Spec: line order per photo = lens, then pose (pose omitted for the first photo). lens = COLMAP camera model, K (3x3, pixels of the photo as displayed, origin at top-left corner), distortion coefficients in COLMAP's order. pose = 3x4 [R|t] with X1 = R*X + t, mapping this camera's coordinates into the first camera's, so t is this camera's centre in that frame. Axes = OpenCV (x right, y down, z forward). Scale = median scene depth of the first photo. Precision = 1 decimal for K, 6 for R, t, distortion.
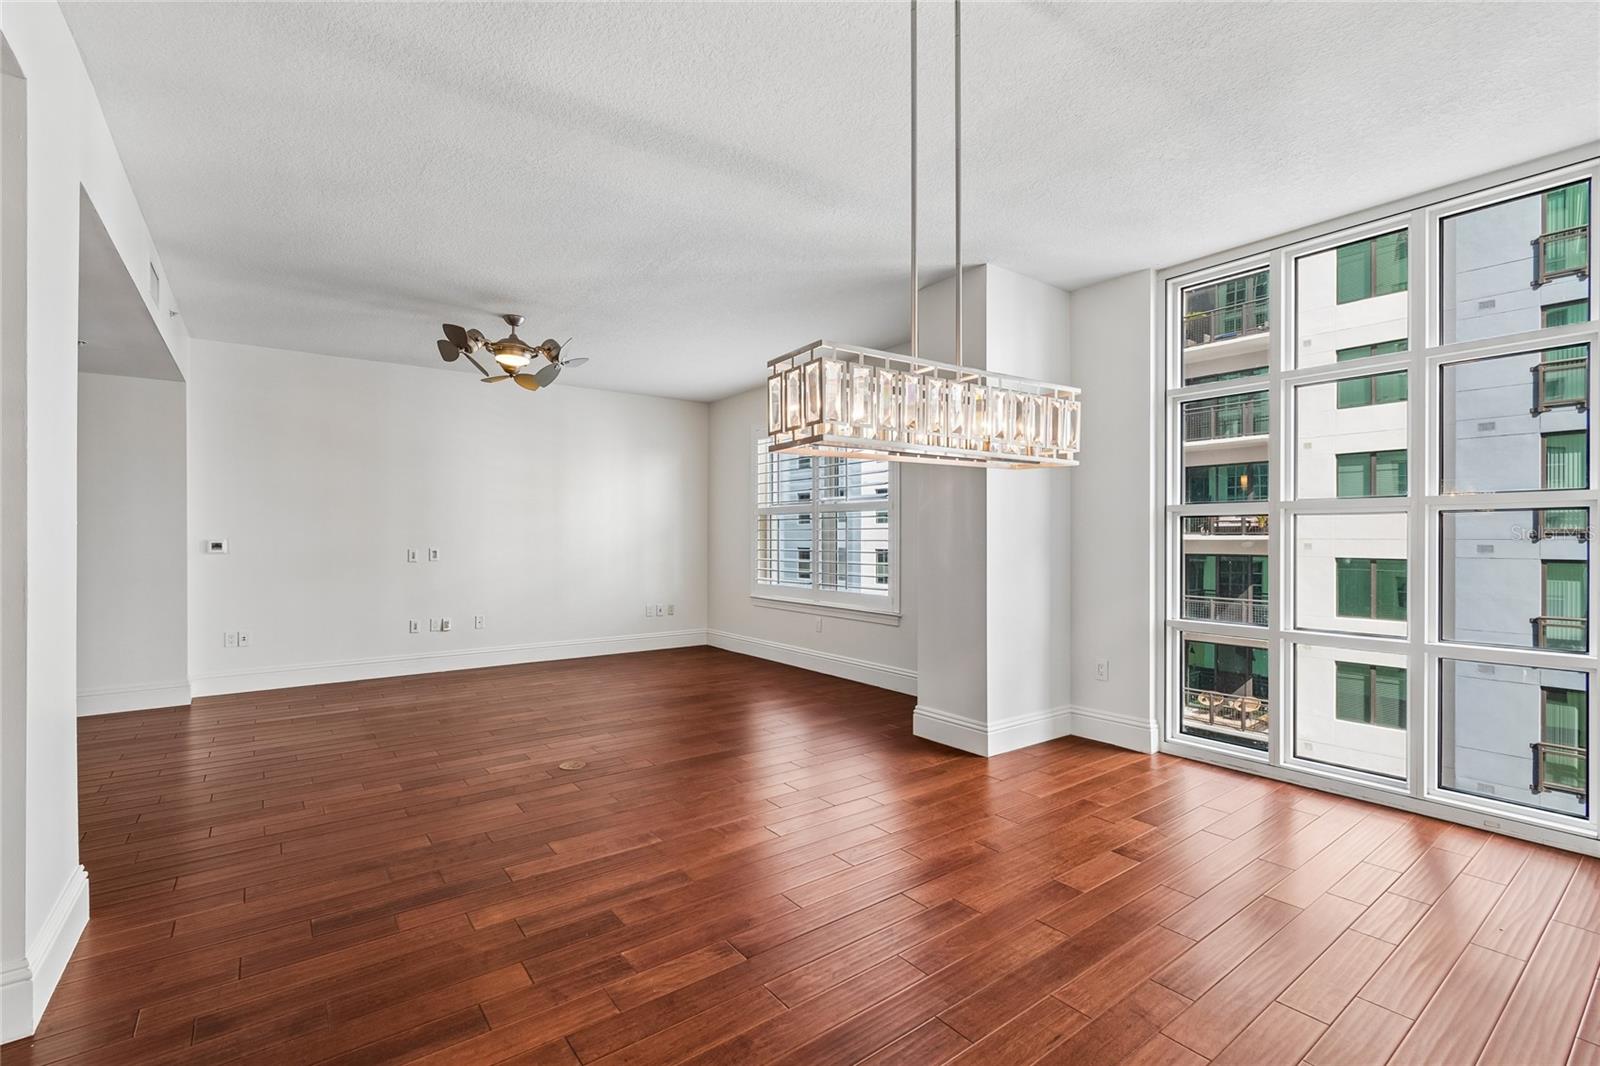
lens RADIAL K [[714.3, 0, 793.9], [0, 714.3, 540.7], [0, 0, 1]] dist [0.007148, -0.003558]
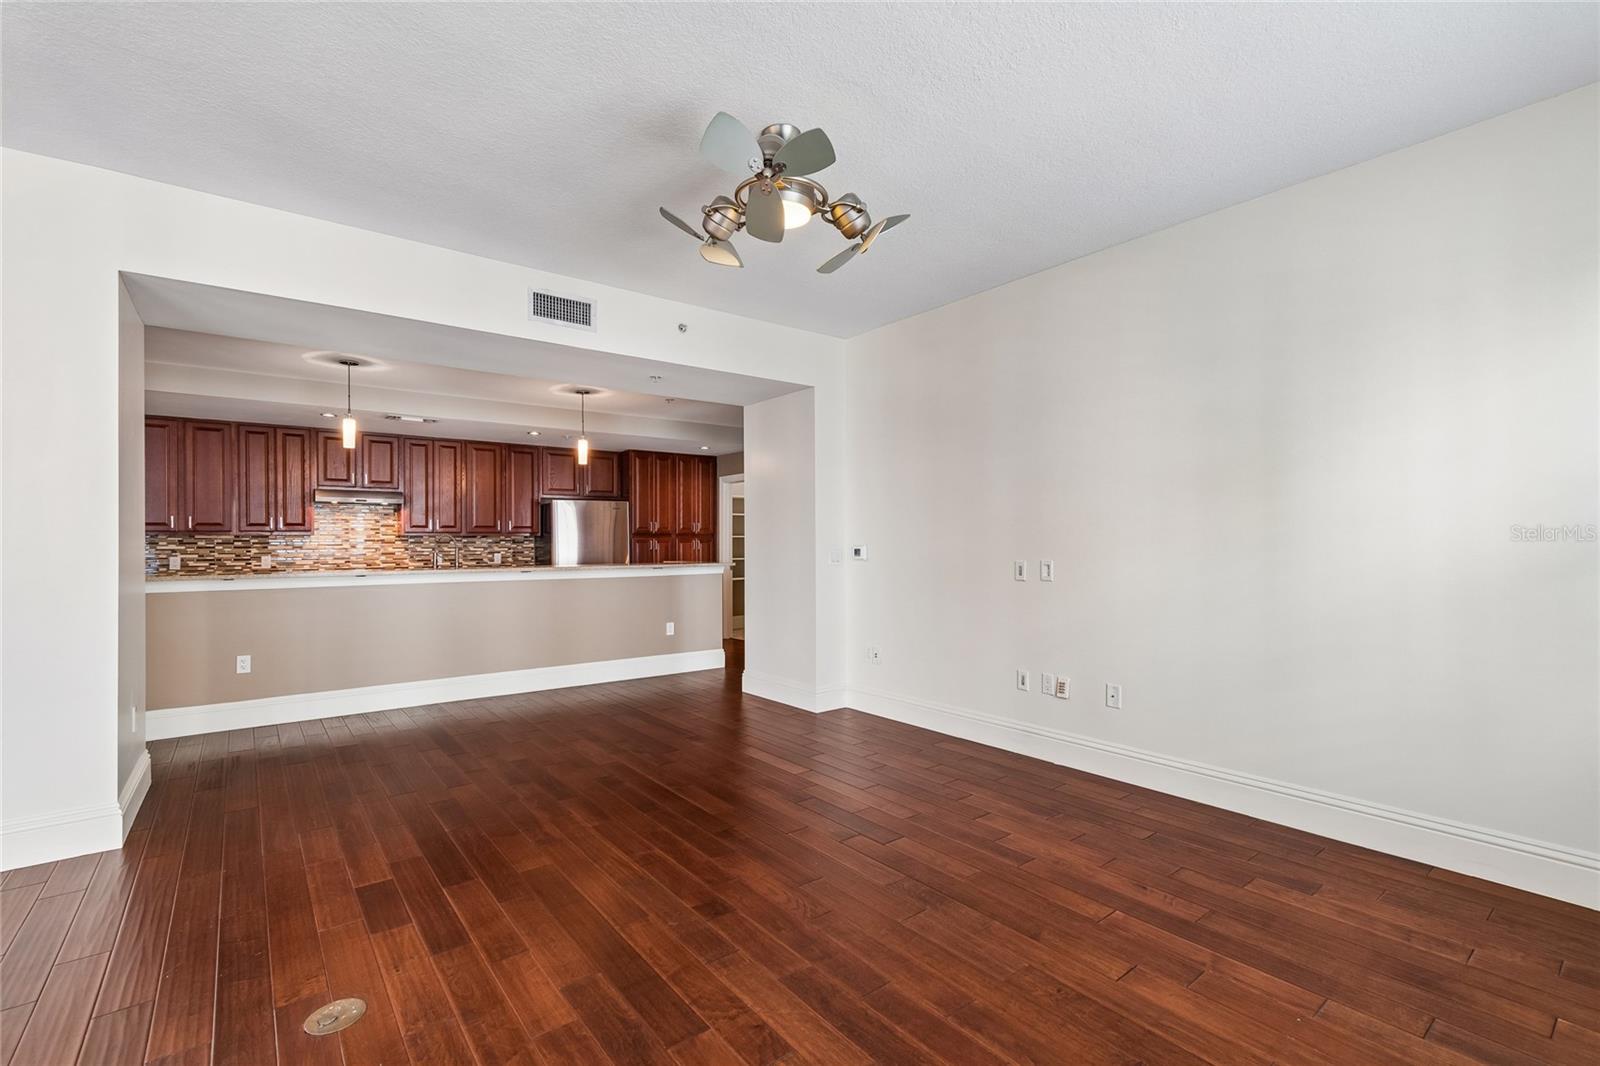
lens RADIAL K [[714.3, 0, 796.9], [0, 714.3, 537.9], [0, 0, 1]] dist [0.007148, -0.003558]
pose [[0.024730, -0.004165, -0.999685, 0.151151], [-0.000161, 0.999991, -0.004170, -0.008037], [0.999694, 0.000264, 0.024729, 1.047012]]
